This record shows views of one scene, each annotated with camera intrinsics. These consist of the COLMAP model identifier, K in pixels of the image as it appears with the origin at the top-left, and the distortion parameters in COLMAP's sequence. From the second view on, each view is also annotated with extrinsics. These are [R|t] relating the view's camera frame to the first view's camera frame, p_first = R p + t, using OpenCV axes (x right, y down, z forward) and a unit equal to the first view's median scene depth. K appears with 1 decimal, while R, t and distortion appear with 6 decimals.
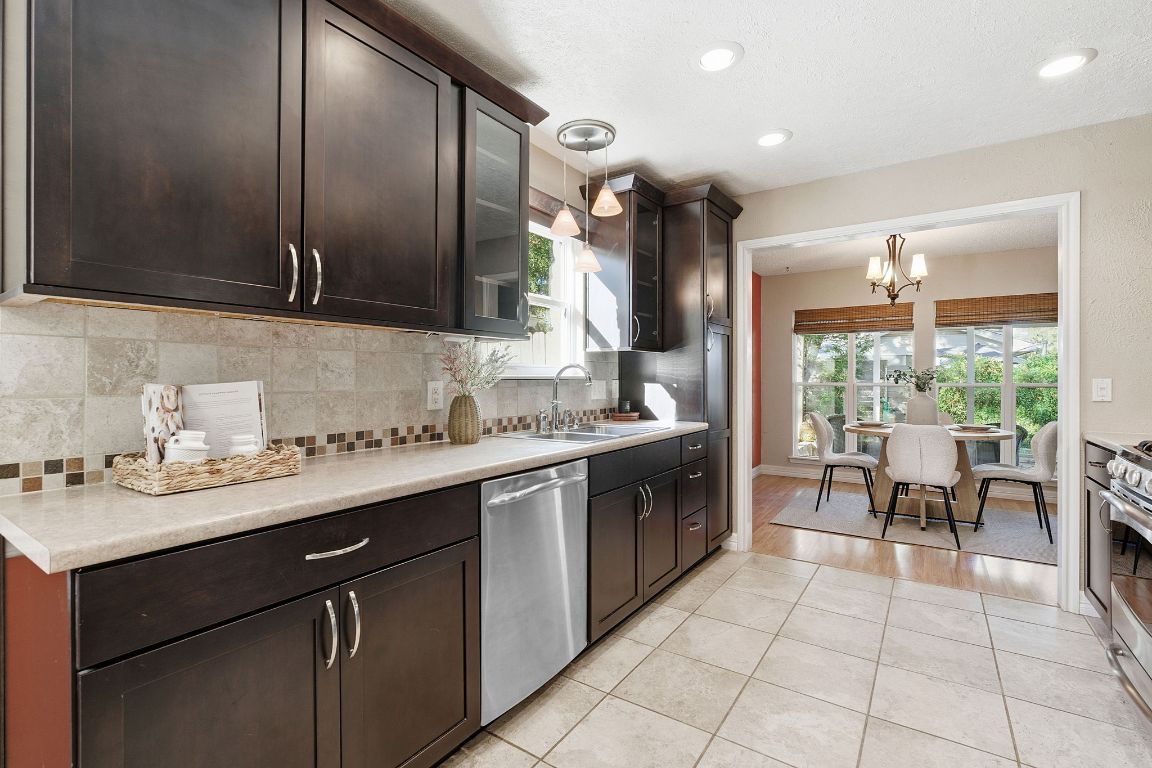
lens RADIAL K [[516.9, 0, 576.0], [0, 516.9, 384.0], [0, 0, 1]] dist [-0.001991, 0.000143]
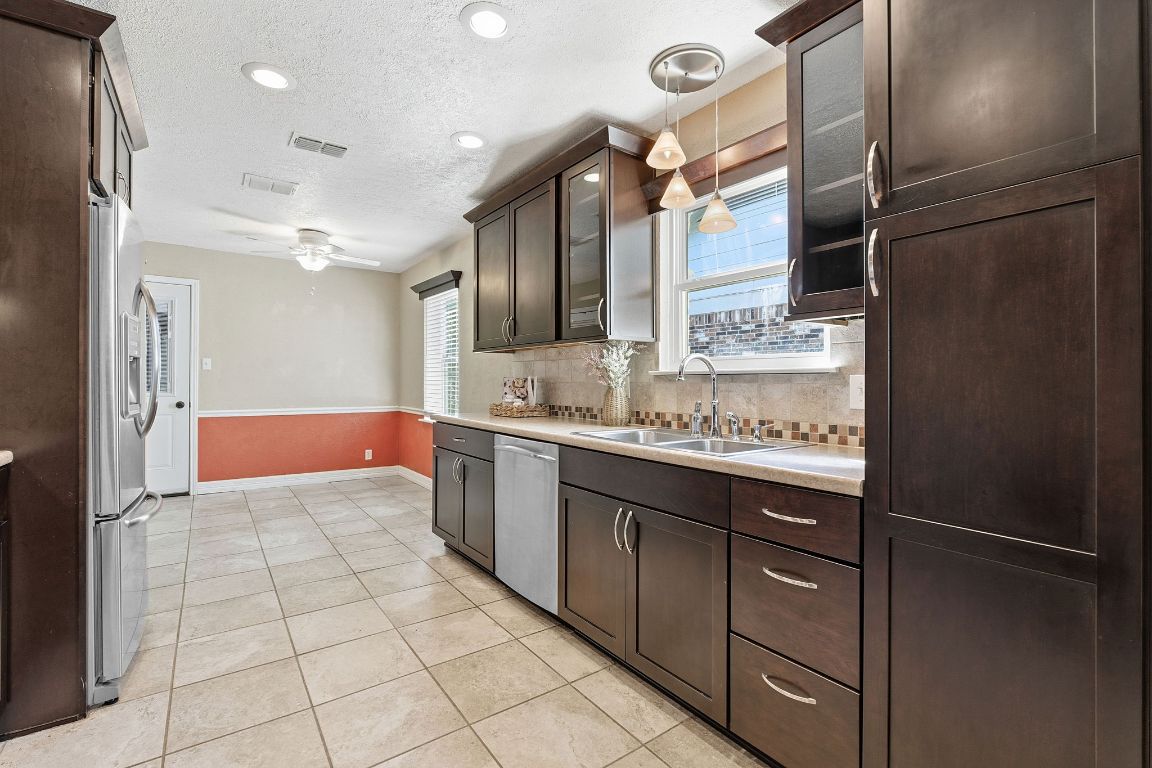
lens RADIAL K [[509.2, 0, 576.0], [0, 509.2, 384.0], [0, 0, 1]] dist [0.037789, 0.000276]
pose [[-0.323881, 0.027330, -0.945703, 0.959887], [0.009037, 0.999626, 0.025793, -0.020566], [0.946055, -0.000193, -0.324007, 1.283730]]
